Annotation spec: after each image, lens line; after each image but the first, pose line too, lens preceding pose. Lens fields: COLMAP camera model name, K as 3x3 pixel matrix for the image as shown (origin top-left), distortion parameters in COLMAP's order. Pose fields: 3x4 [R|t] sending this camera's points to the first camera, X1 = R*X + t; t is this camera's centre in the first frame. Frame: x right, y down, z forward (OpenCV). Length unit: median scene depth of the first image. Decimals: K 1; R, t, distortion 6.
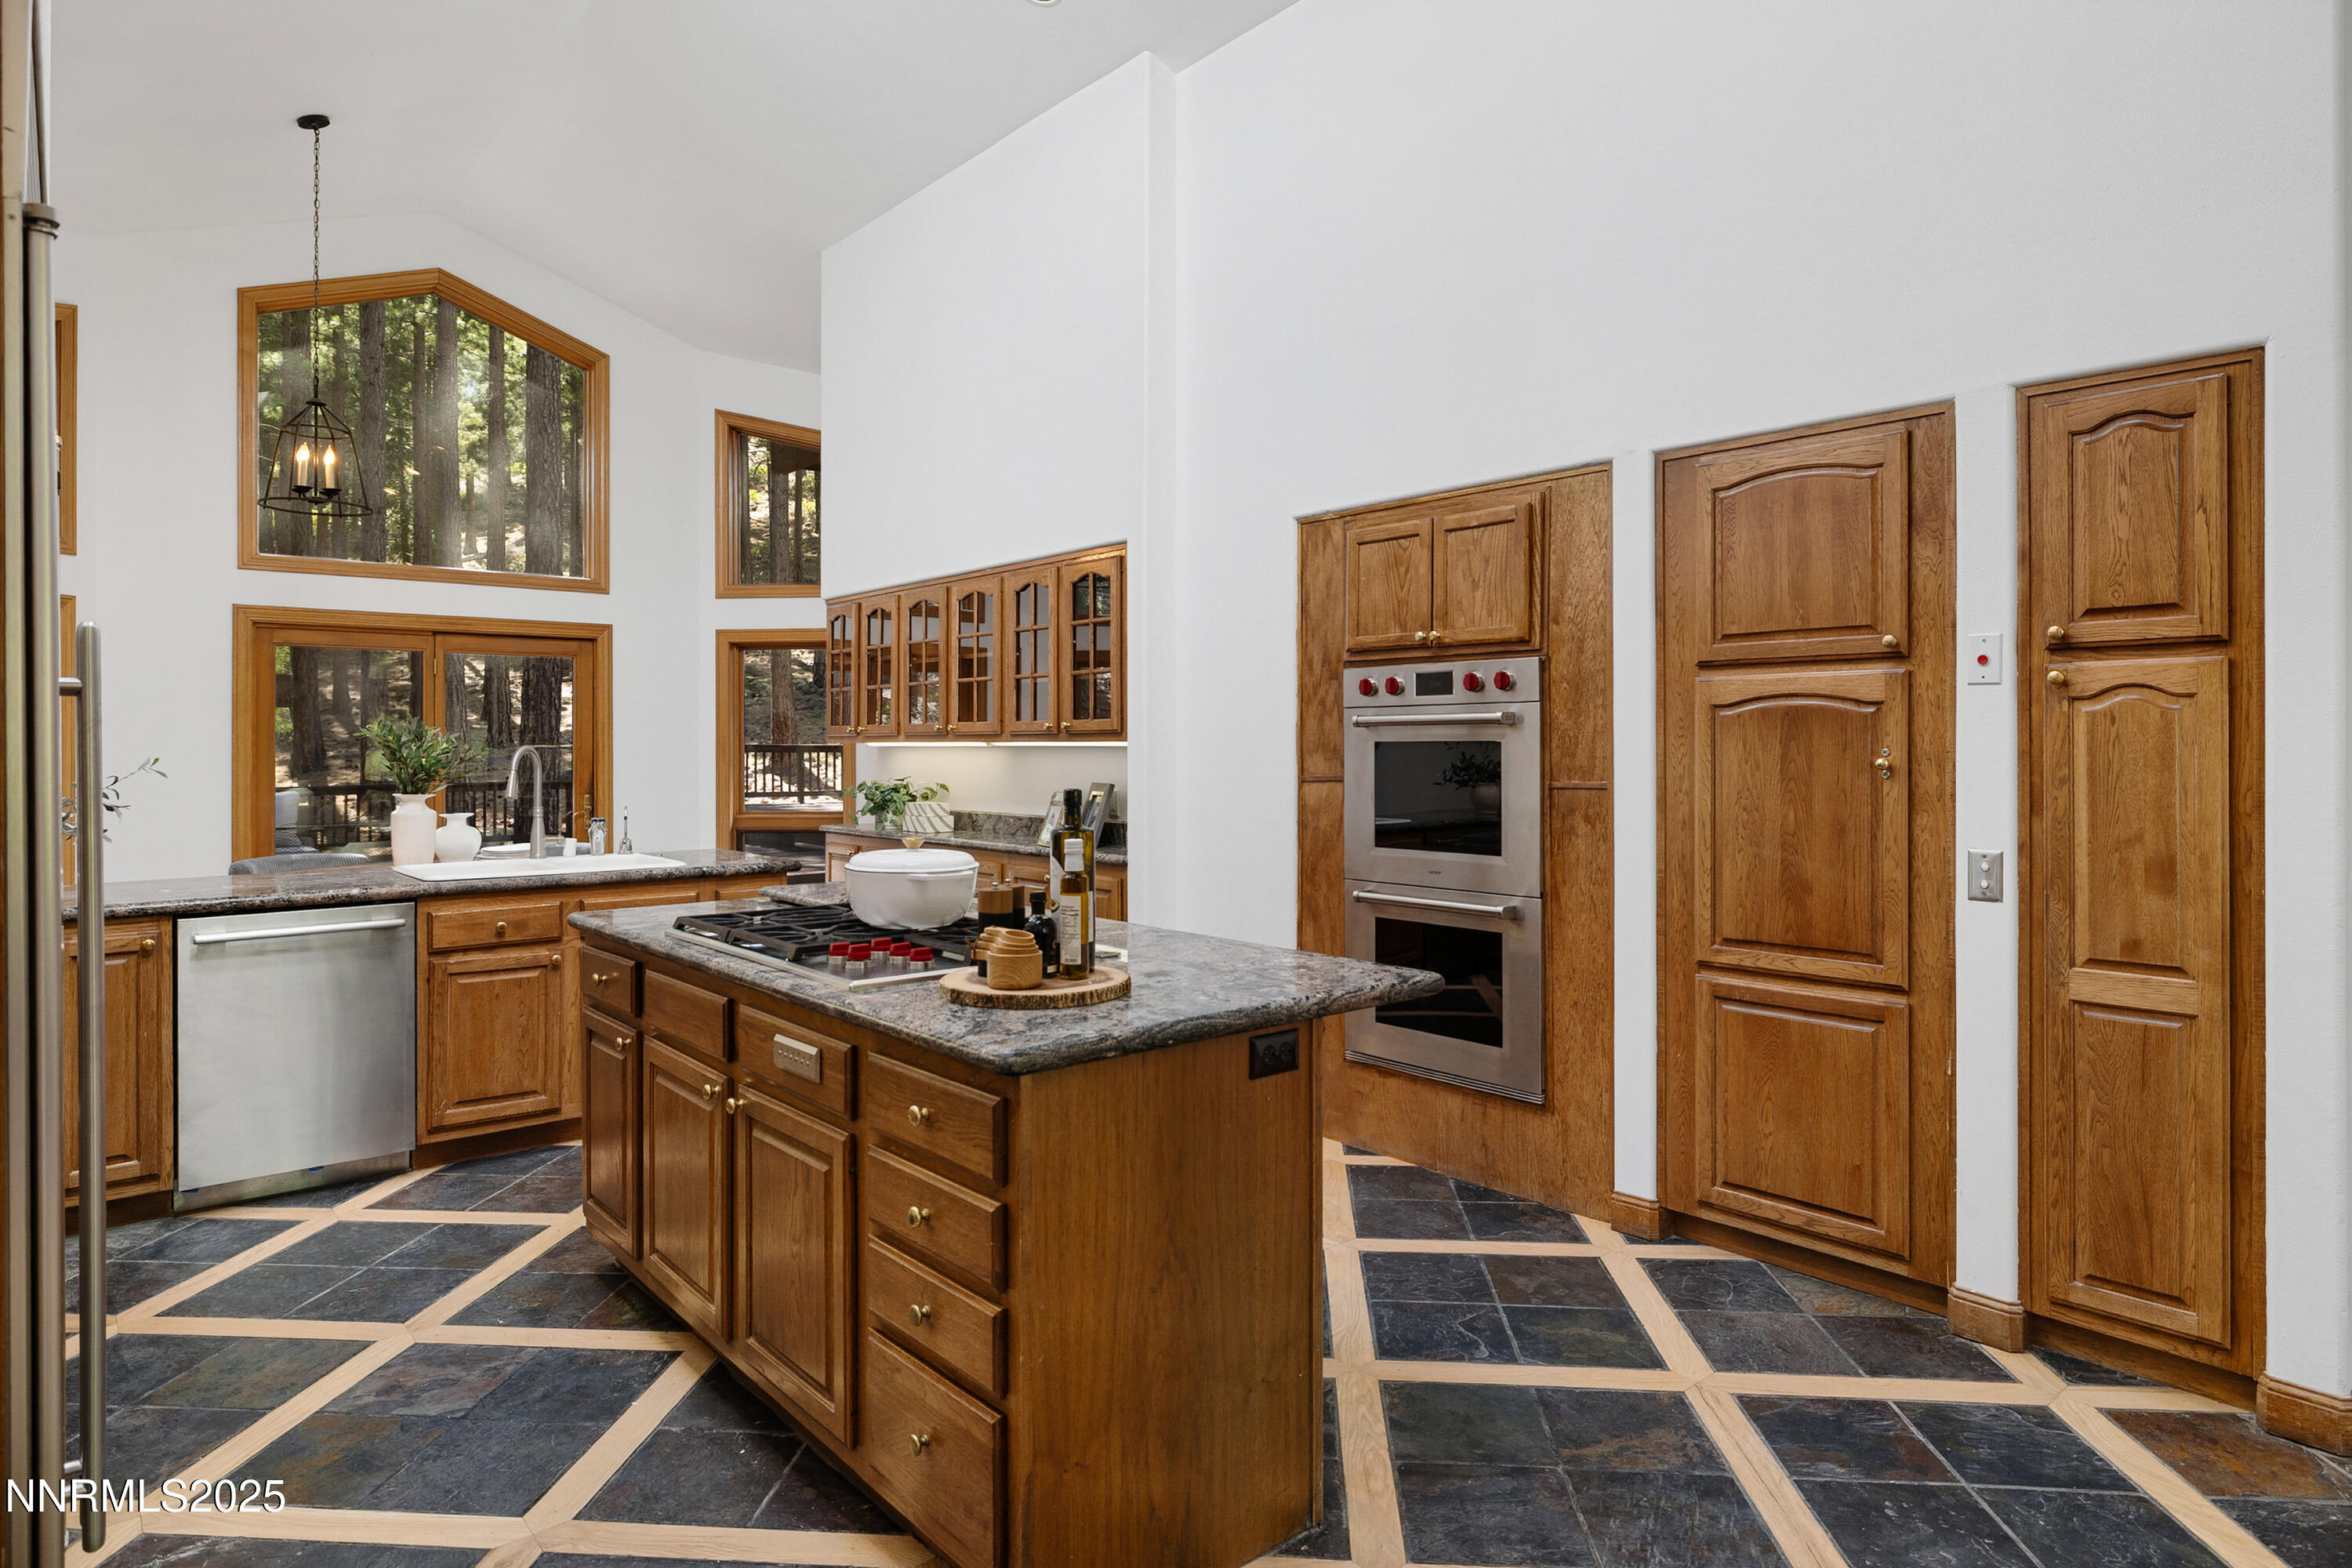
lens RADIAL K [[1264.6, 0, 1182.0], [0, 1264.6, 749.4], [0, 0, 1]] dist [-0.002689, -0.001507]
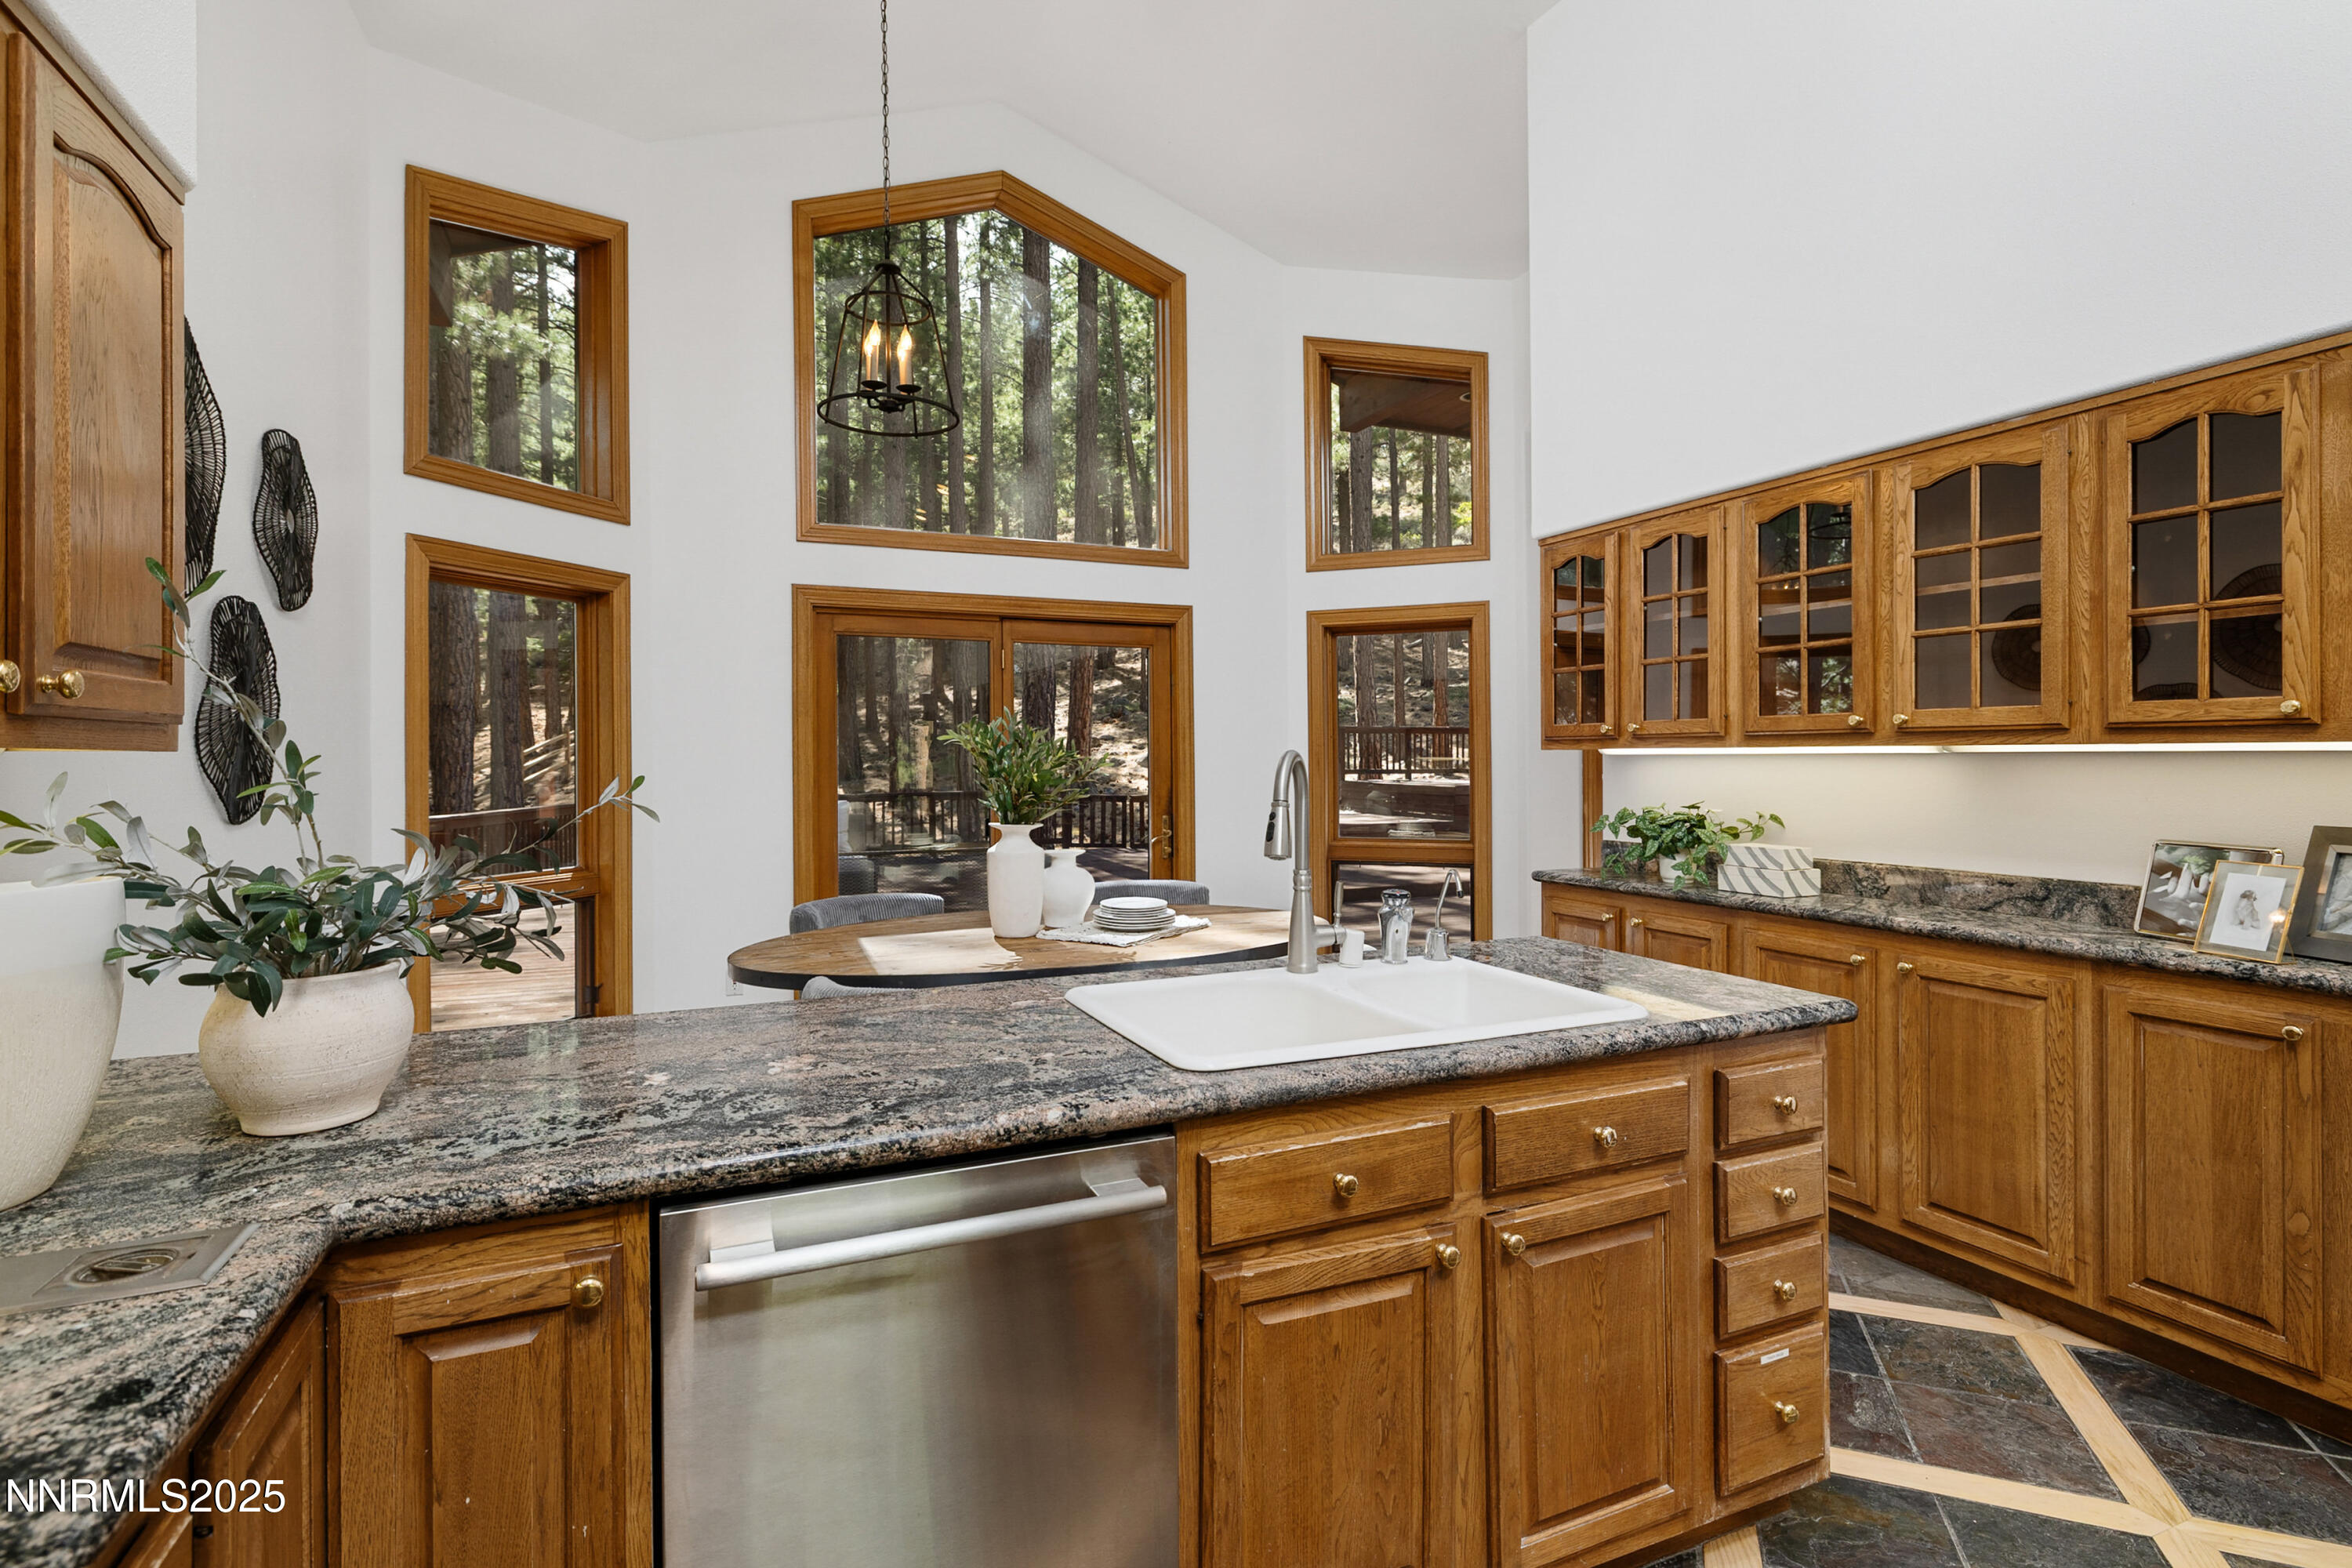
lens RADIAL K [[1125.1, 0, 1208.8], [0, 1125.1, 788.0], [0, 0, 1]] dist [-0.001440, 0.000008]
pose [[0.957136, 0.005027, -0.289594, -0.305904], [0.001871, 0.999721, 0.023538, 0.001370], [0.289632, -0.023071, 0.956860, 0.410485]]
